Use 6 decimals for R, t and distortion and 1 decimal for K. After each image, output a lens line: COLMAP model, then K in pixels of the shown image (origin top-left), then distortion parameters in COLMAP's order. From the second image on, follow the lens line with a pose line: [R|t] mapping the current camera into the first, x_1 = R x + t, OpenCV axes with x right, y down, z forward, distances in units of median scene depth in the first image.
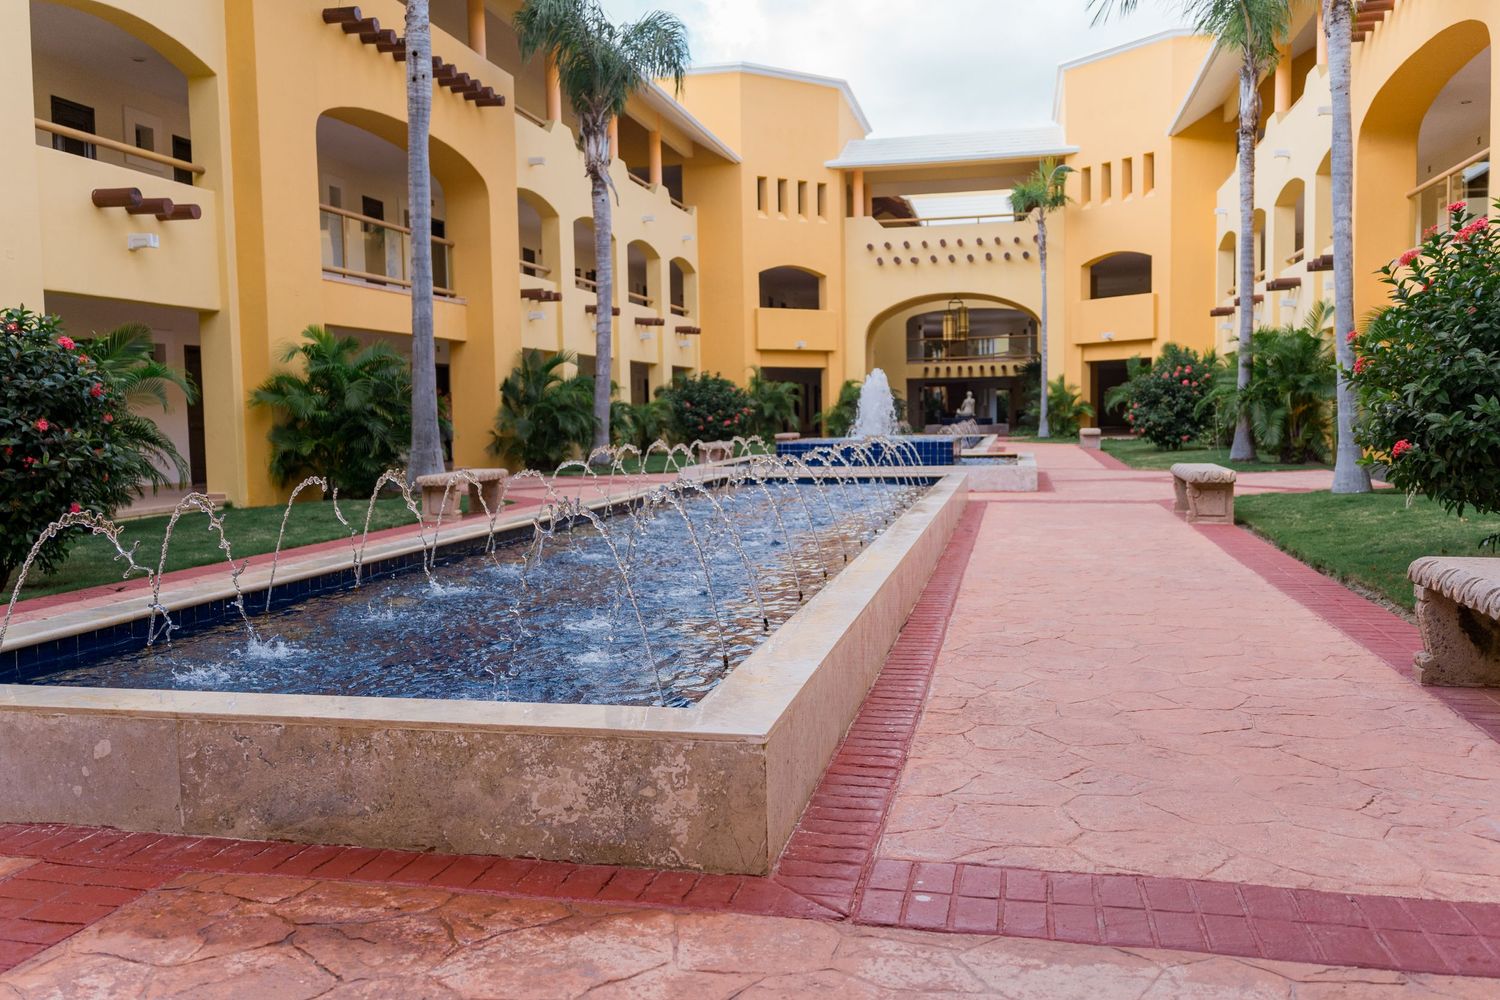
lens RADIAL K [[1223.8, 0, 750.0], [0, 1223.8, 500.0], [0, 0, 1]] dist [0.008511, 0.001606]
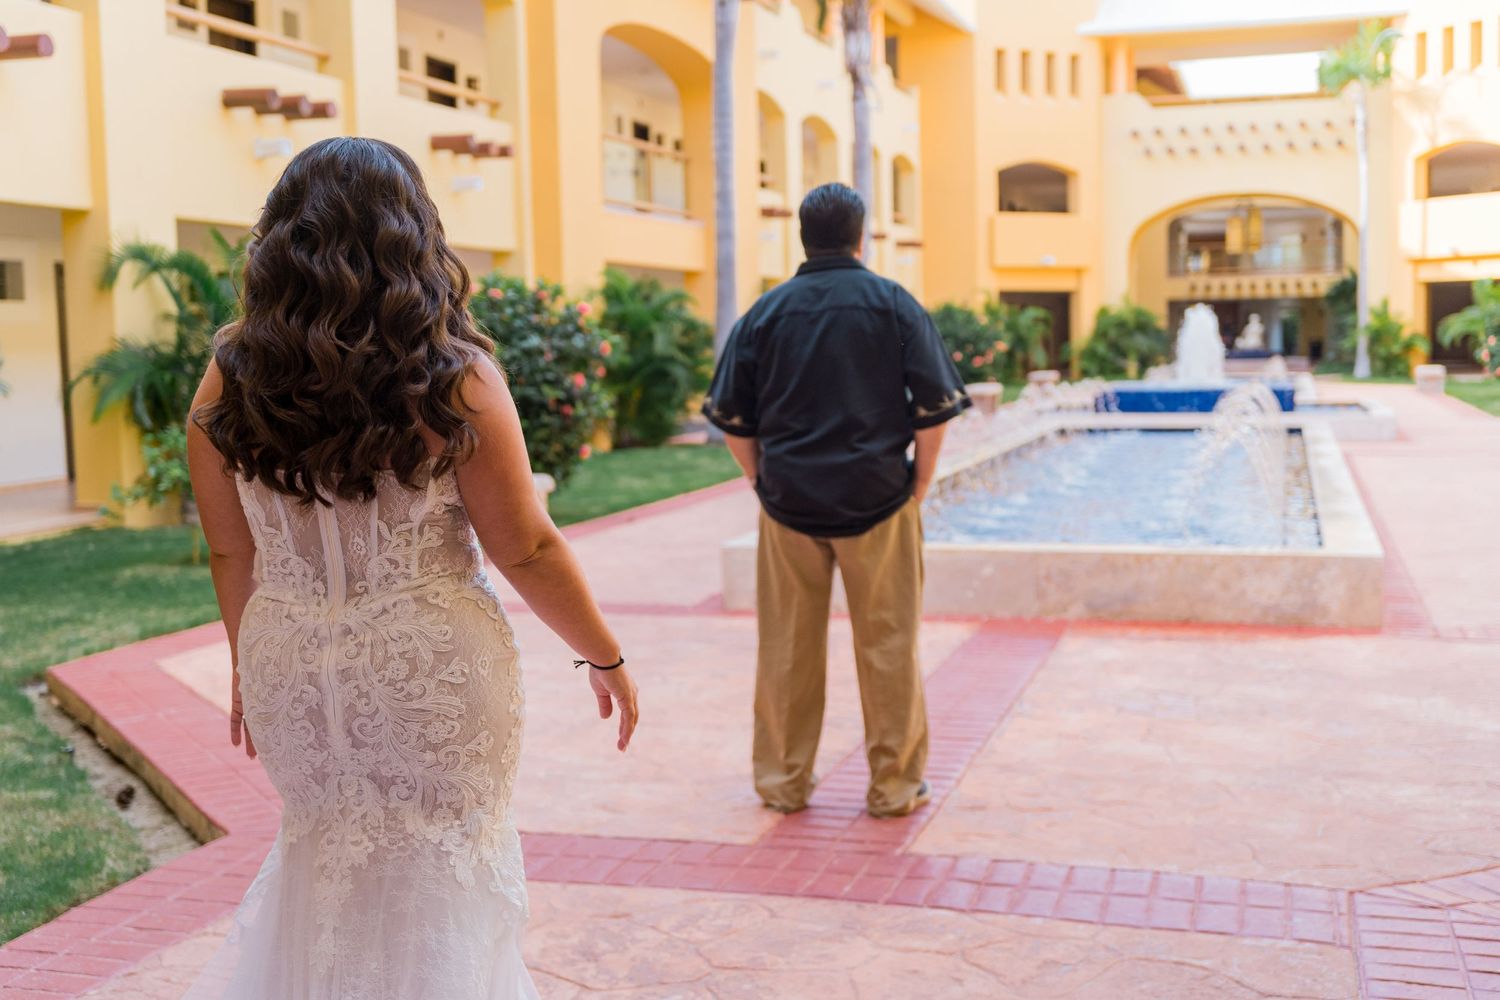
lens RADIAL K [[1663.3, 0, 750.0], [0, 1663.3, 500.0], [0, 0, 1]] dist [-0.025846, -0.031689]
pose [[0.994691, 0.006590, -0.102695, -0.040727], [-0.004033, 0.999677, 0.025081, 0.002380], [0.102827, -0.024534, 0.994397, -0.097423]]
